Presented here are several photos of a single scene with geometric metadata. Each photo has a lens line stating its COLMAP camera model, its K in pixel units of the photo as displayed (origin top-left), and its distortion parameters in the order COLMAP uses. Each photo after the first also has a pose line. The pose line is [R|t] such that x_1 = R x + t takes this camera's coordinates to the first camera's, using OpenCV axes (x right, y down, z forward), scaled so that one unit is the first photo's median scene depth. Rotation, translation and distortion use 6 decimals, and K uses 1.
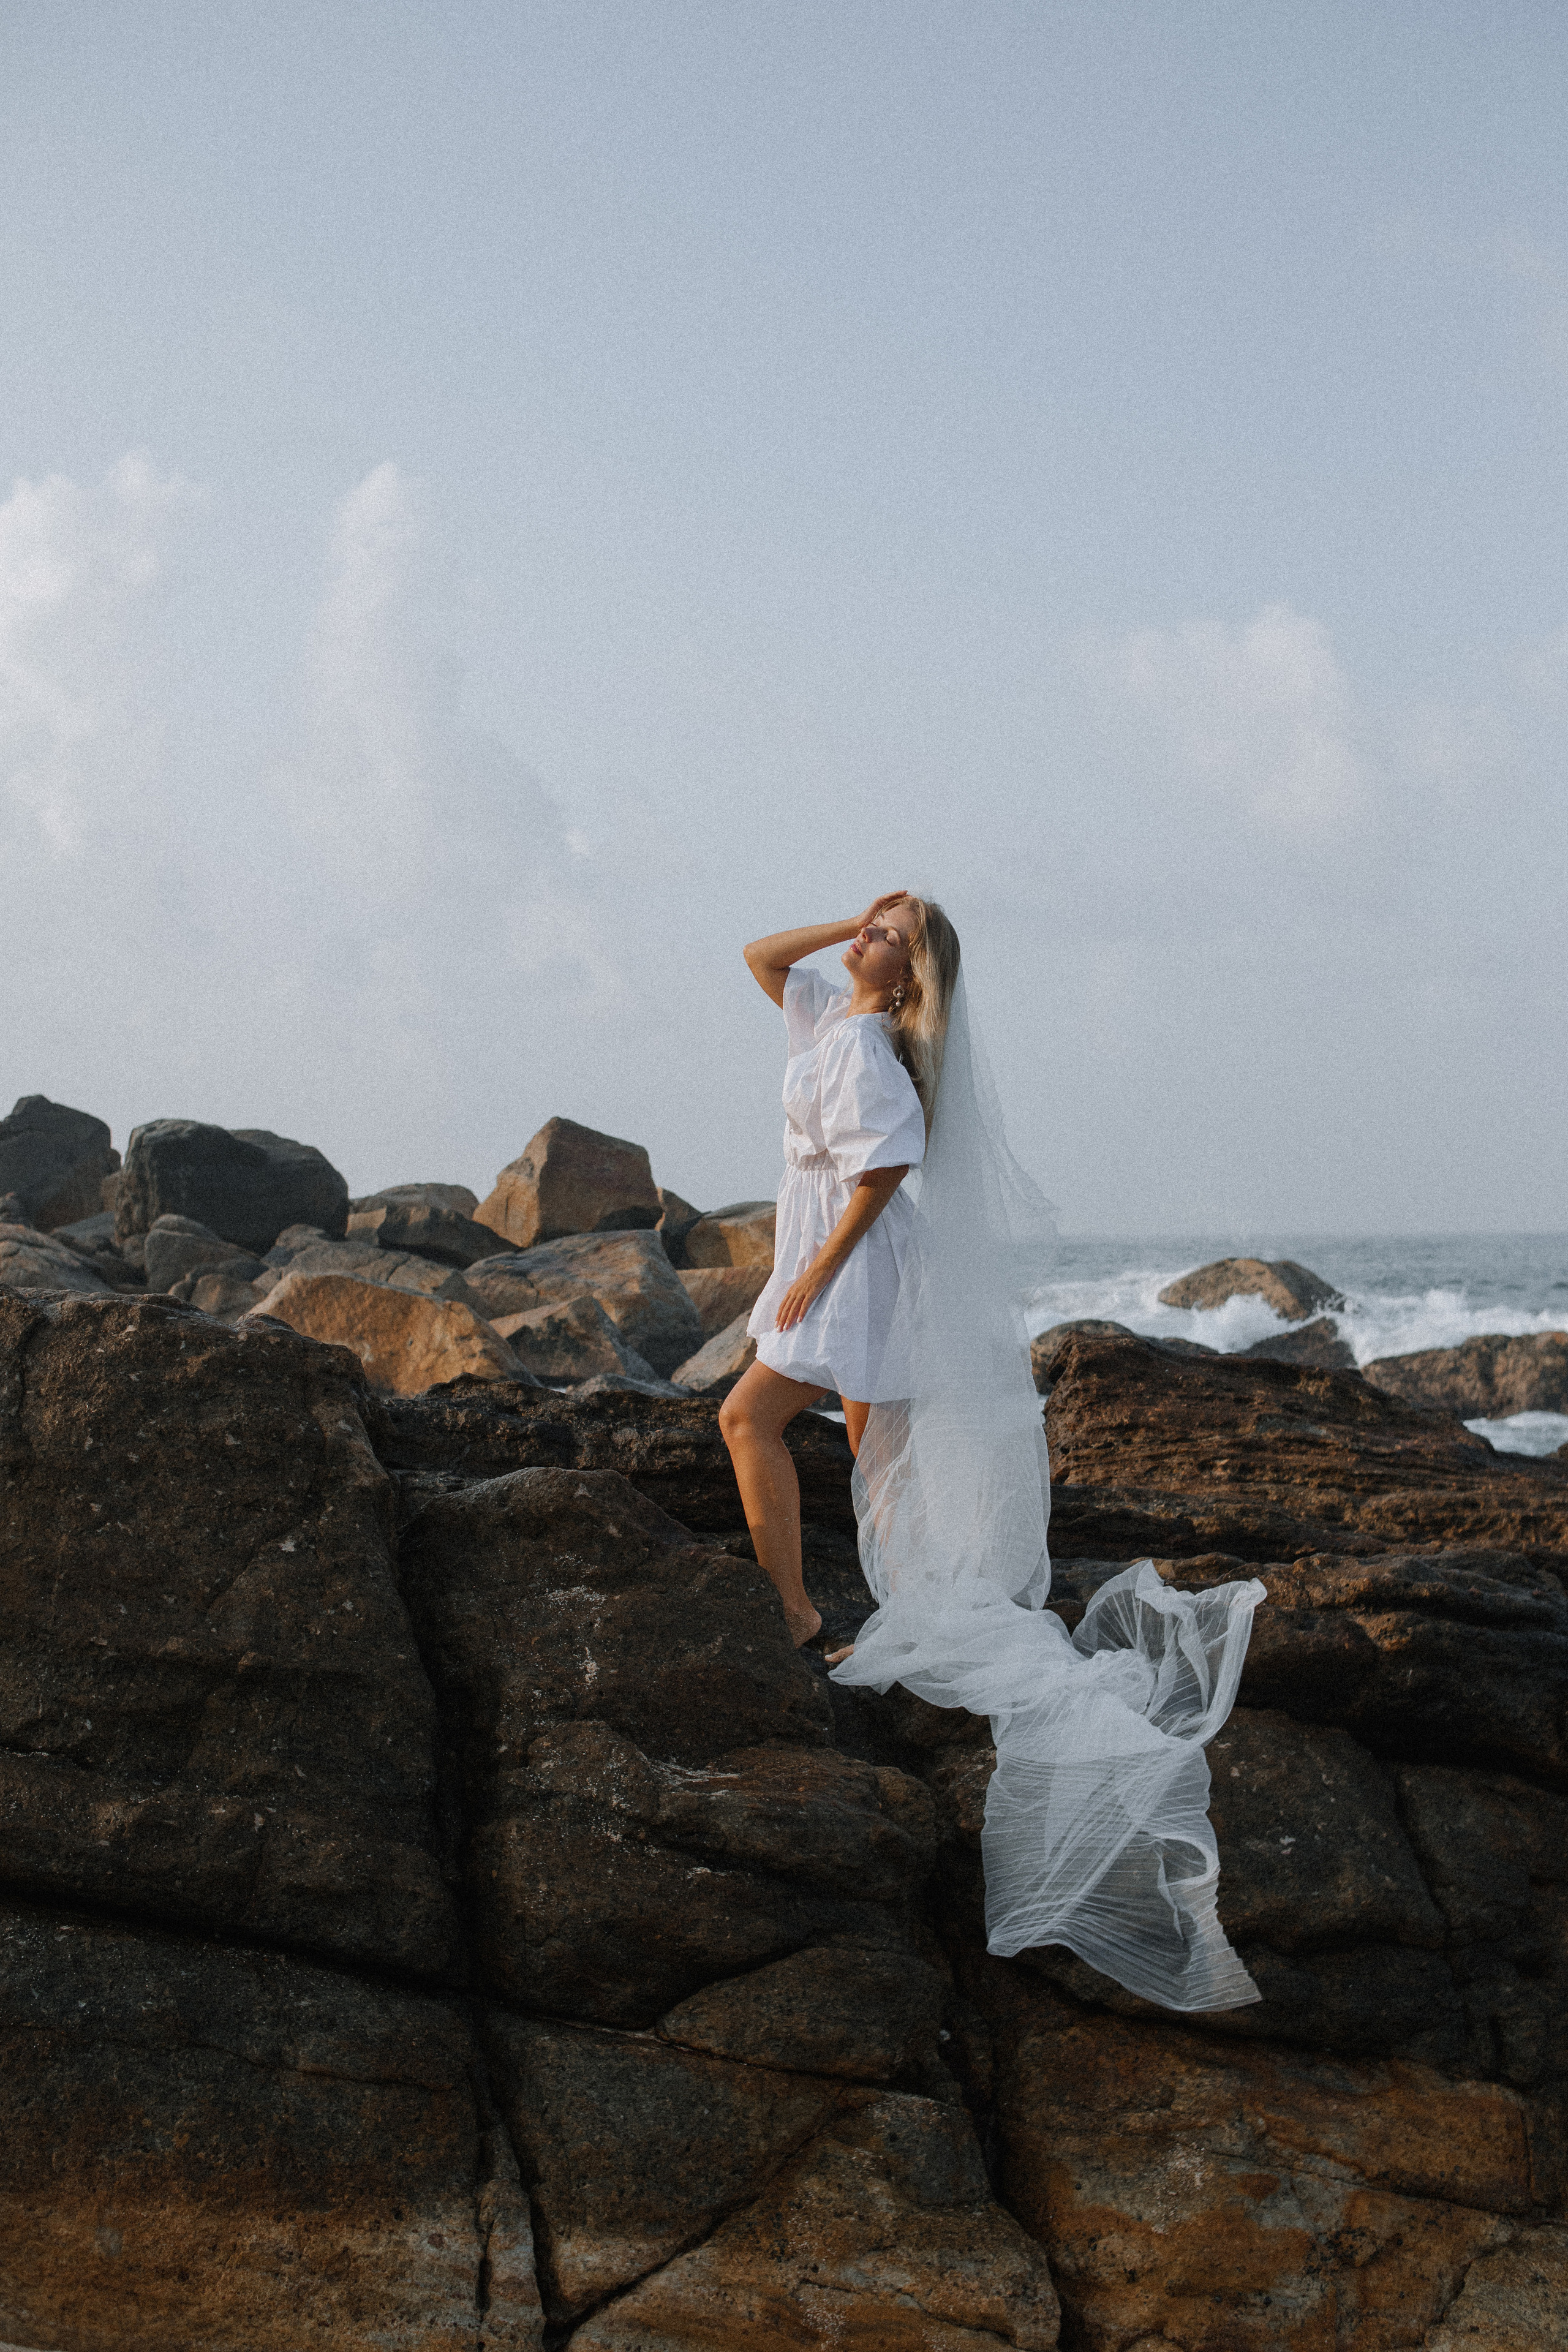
lens RADIAL K [[2174.8, 0, 785.6], [0, 2174.8, 1238.5], [0, 0, 1]] dist [-0.109897, 0.000000]
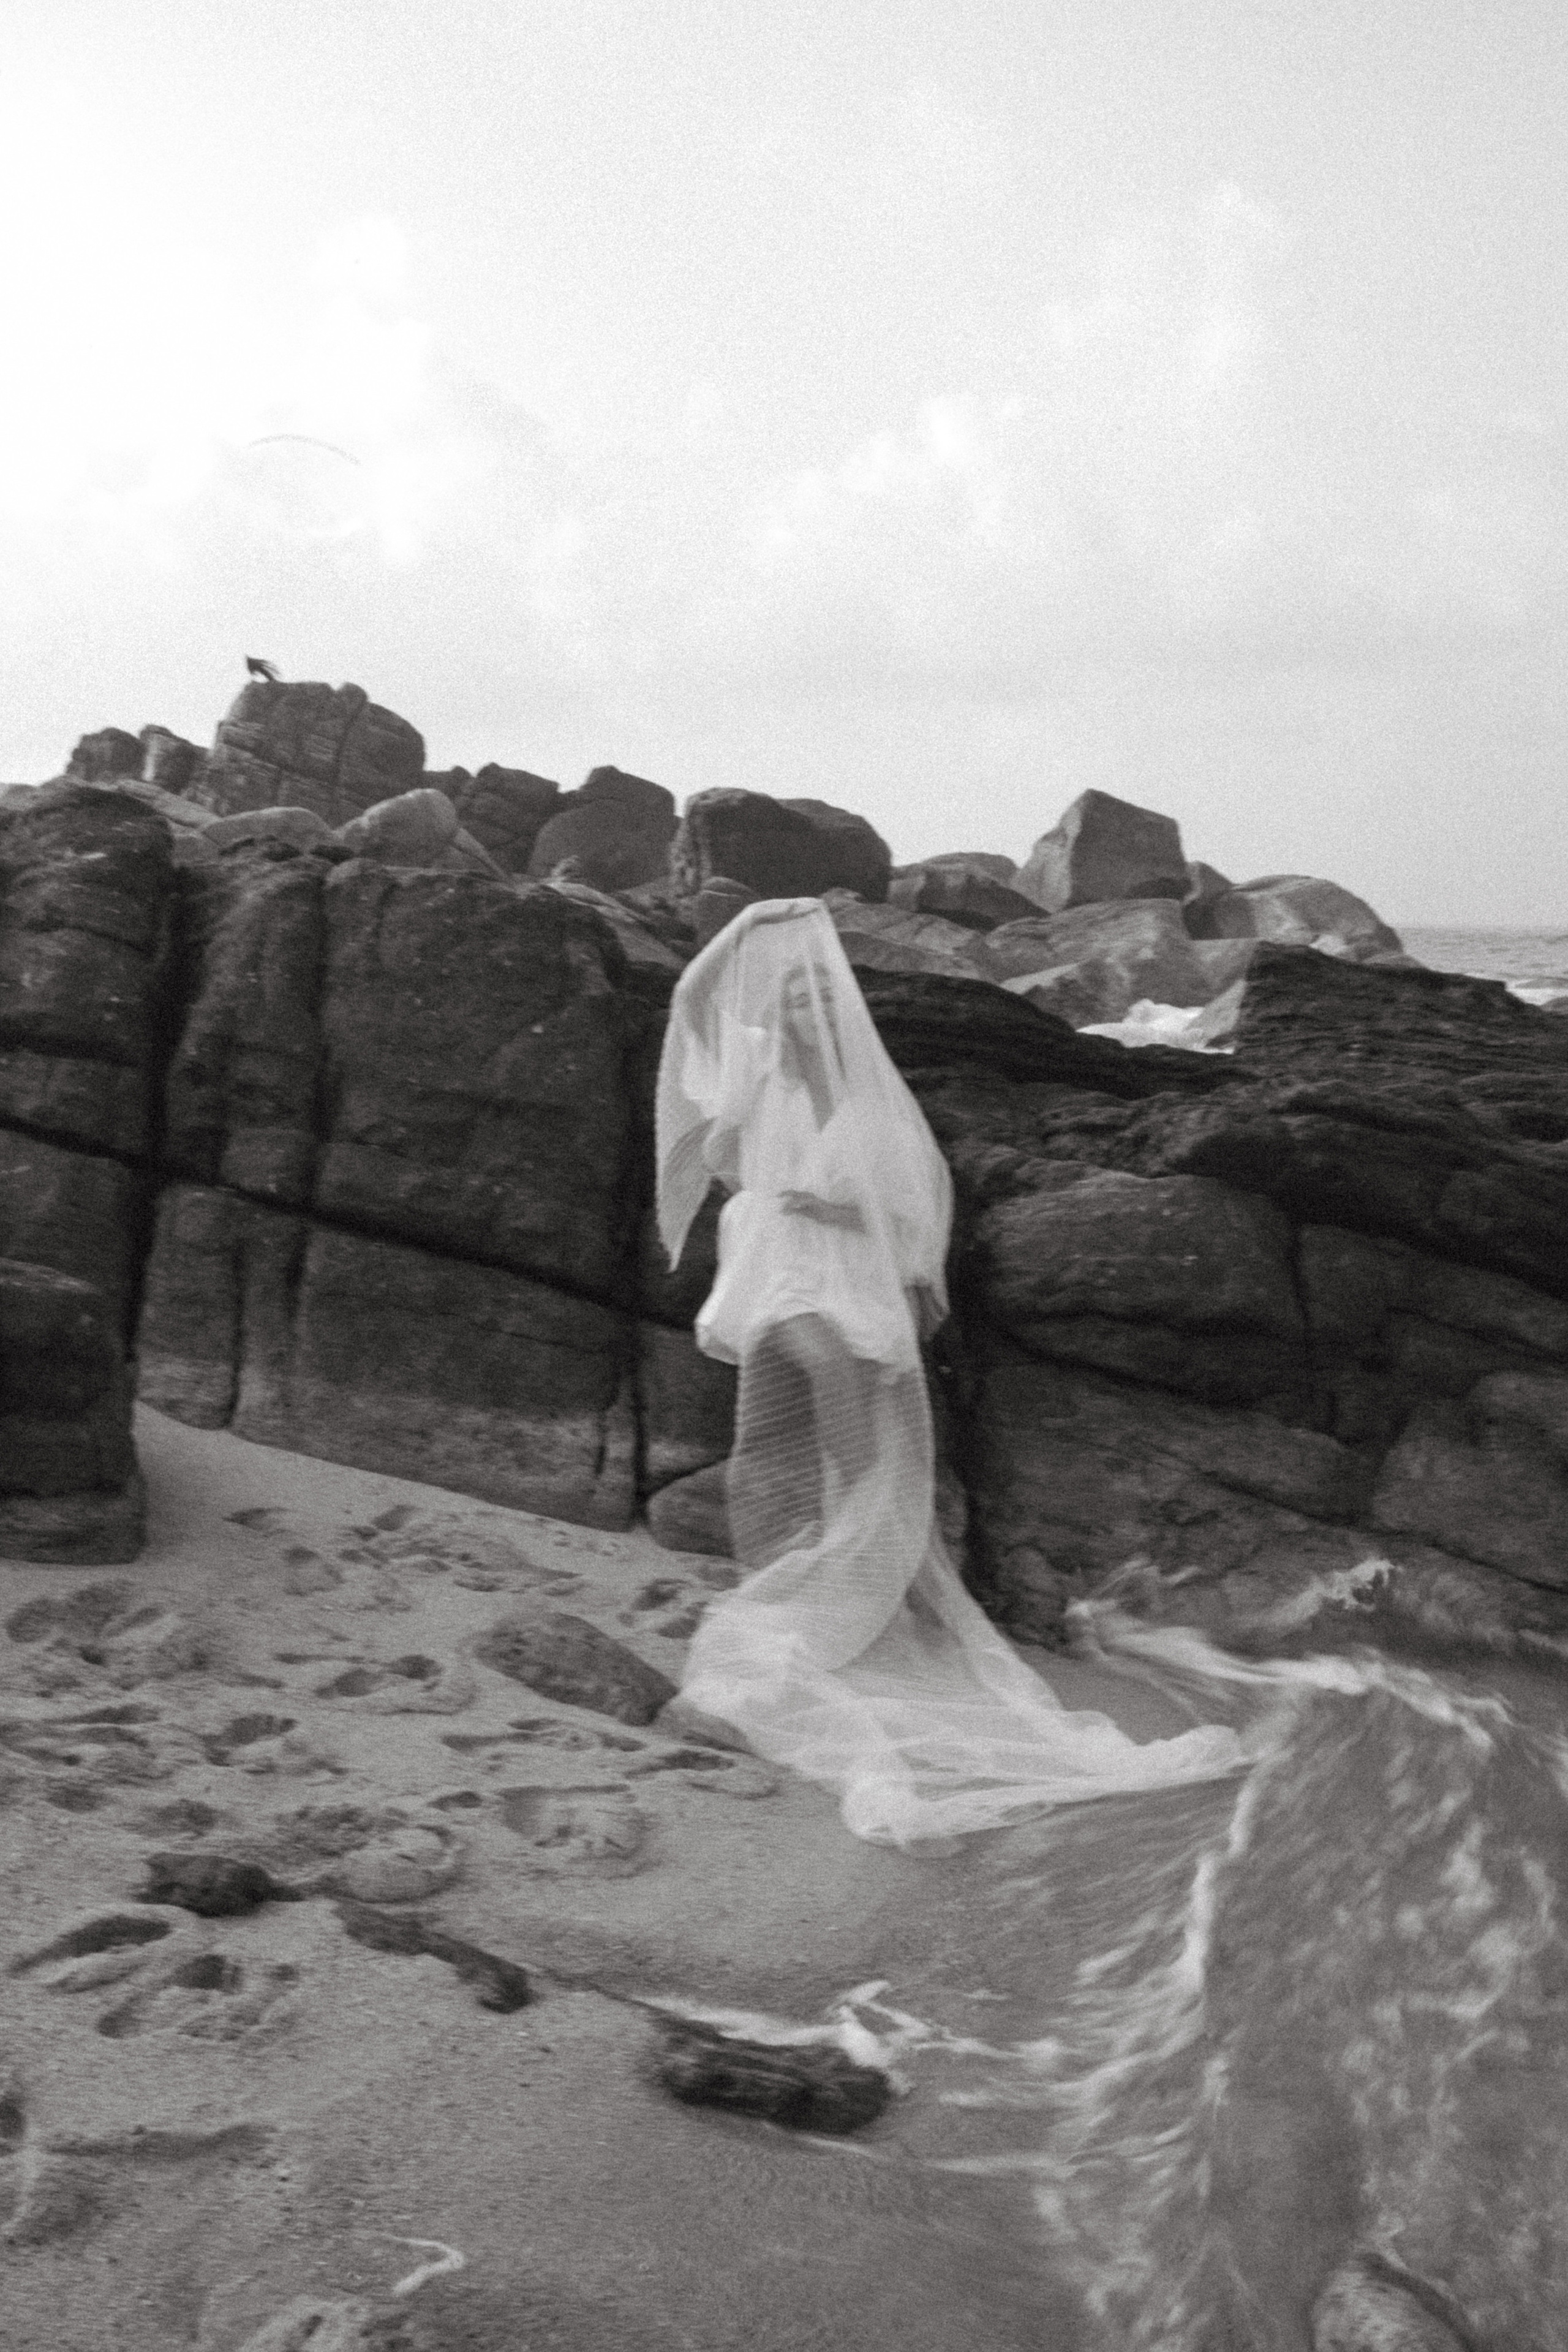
lens RADIAL K [[2095.4, 0, 826.3], [0, 2095.4, 1193.2], [0, 0, 1]] dist [-0.142190, -0.002729]
pose [[0.972800, 0.047370, -0.226753, 0.305267], [-0.016282, 0.990429, 0.137057, 0.048358], [0.231075, -0.129637, 0.964261, -0.397469]]
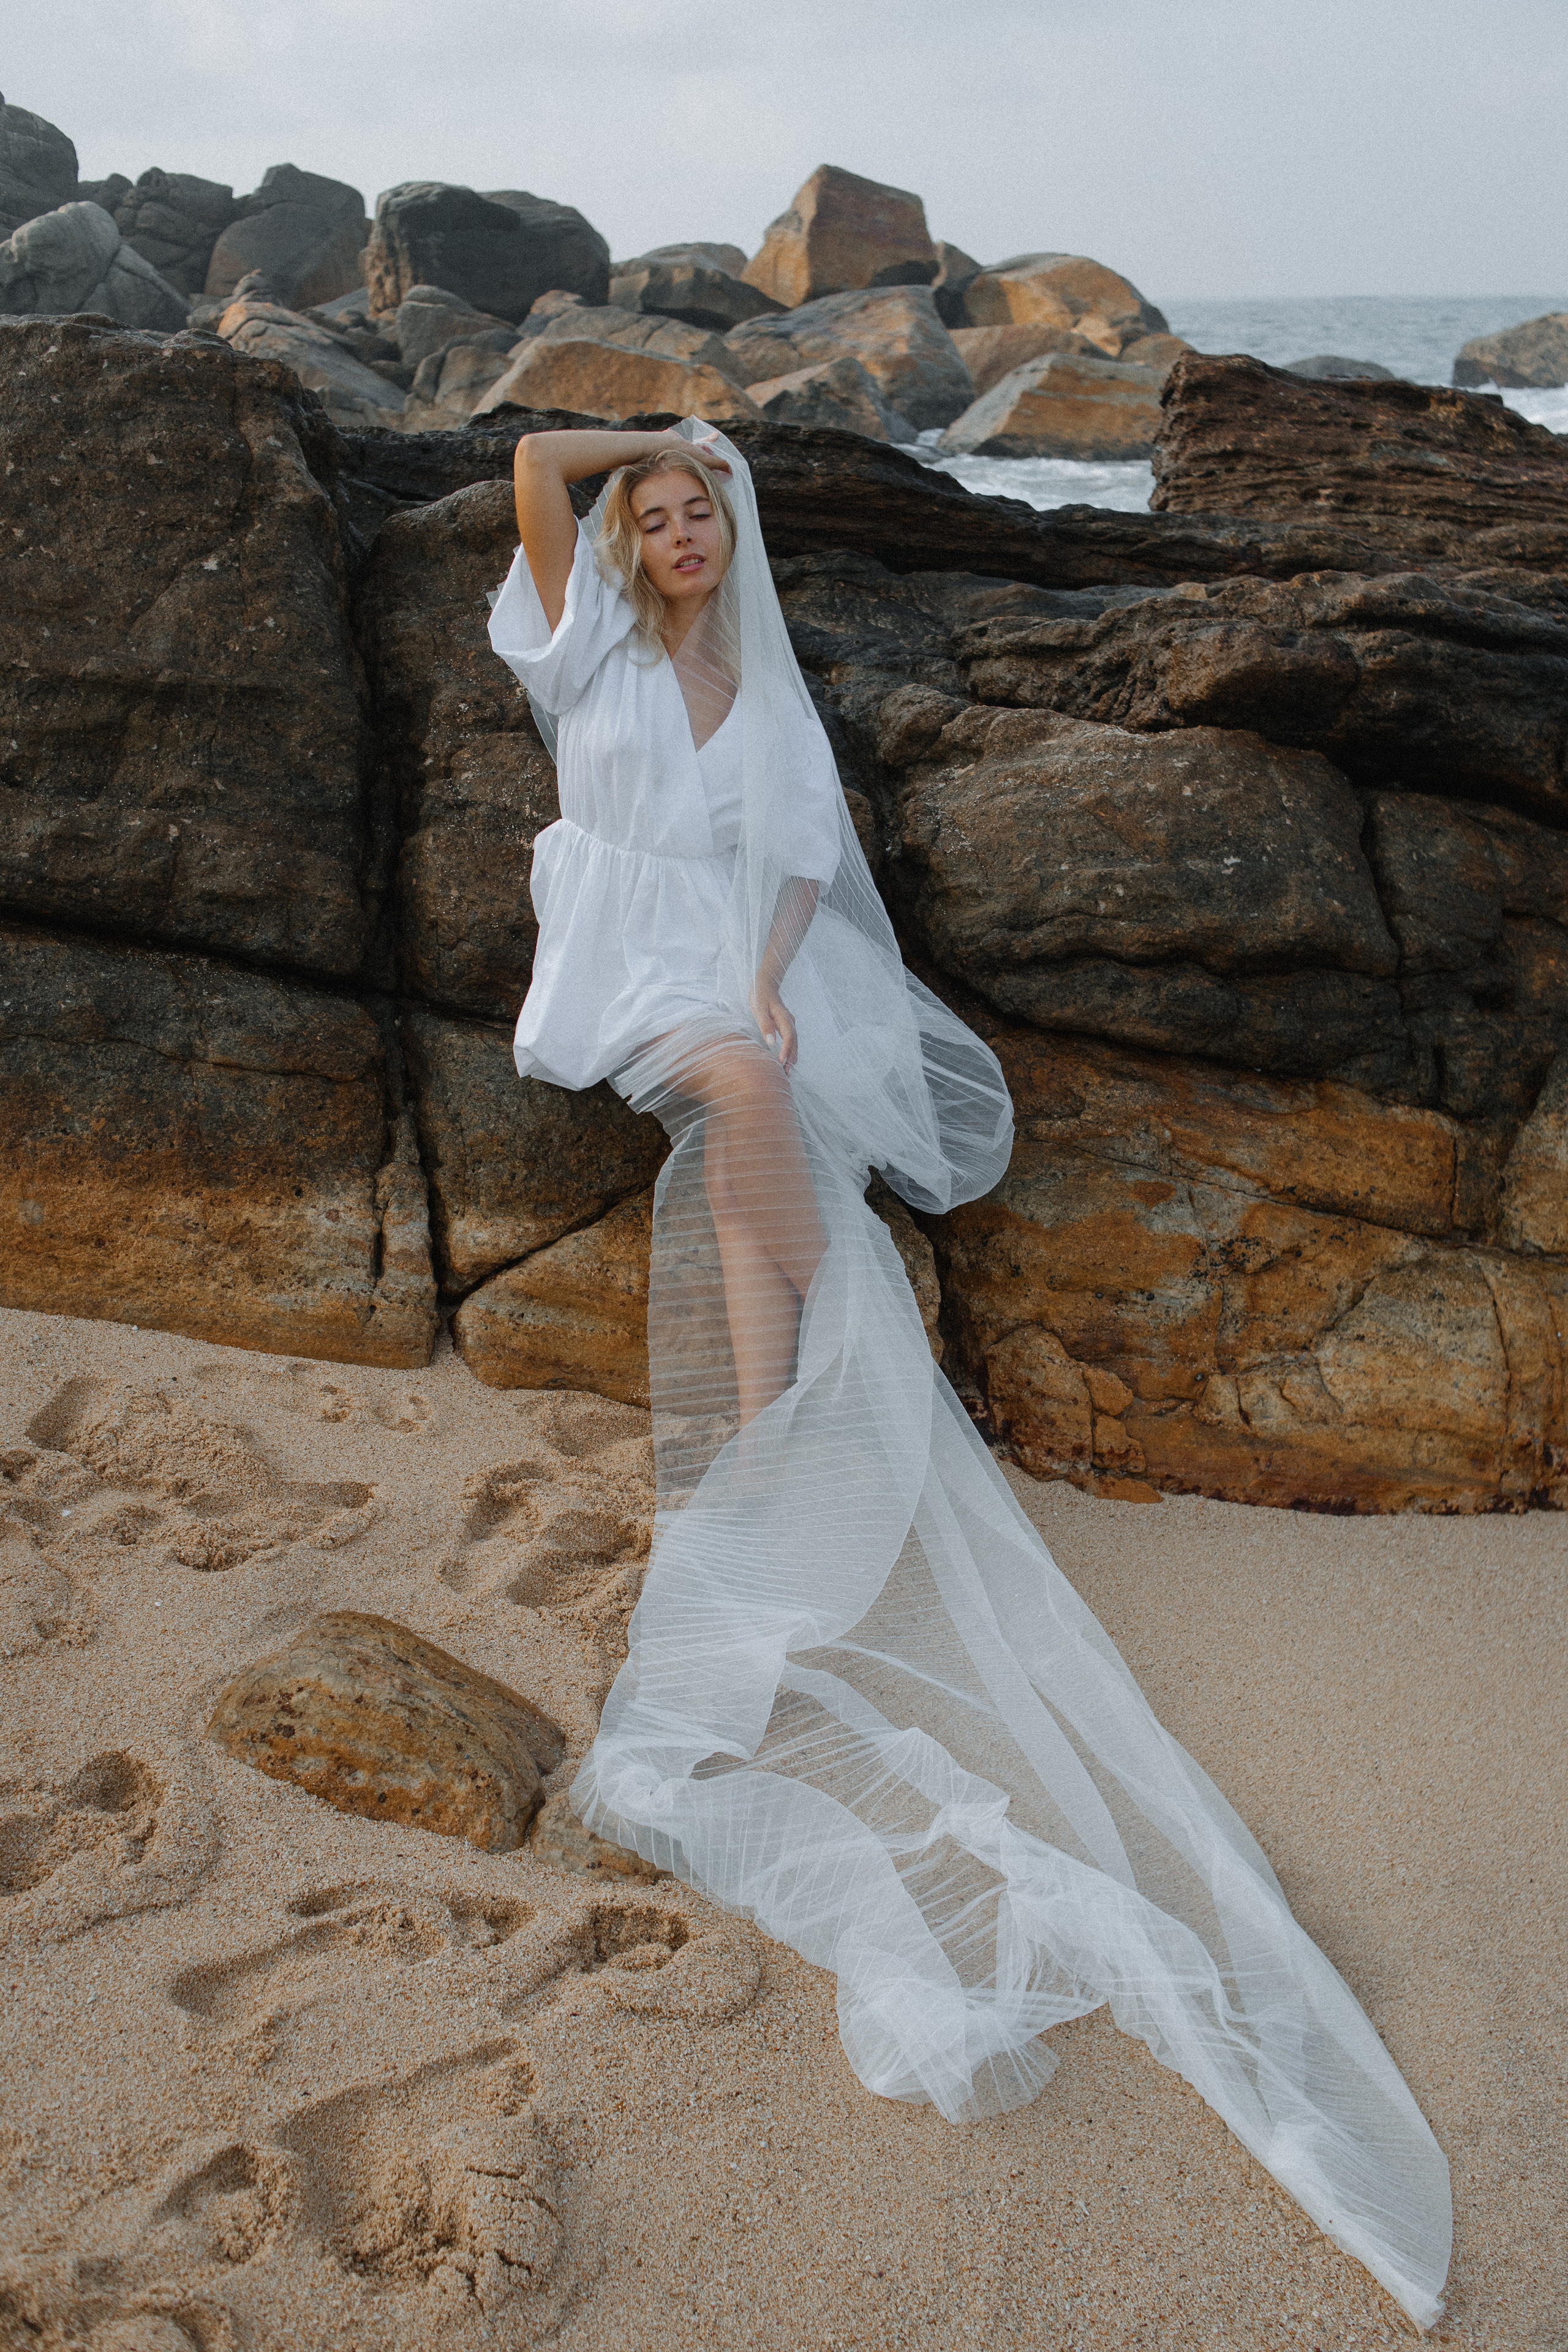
lens RADIAL K [[2174.8, 0, 800.4], [0, 2174.8, 1136.1], [0, 0, 1]] dist [-0.109897, 0.000000]
pose [[0.992516, 0.020226, -0.120427, 0.157340], [0.025172, 0.931119, 0.363845, 0.034708], [0.119491, -0.364153, 0.923642, 0.024976]]
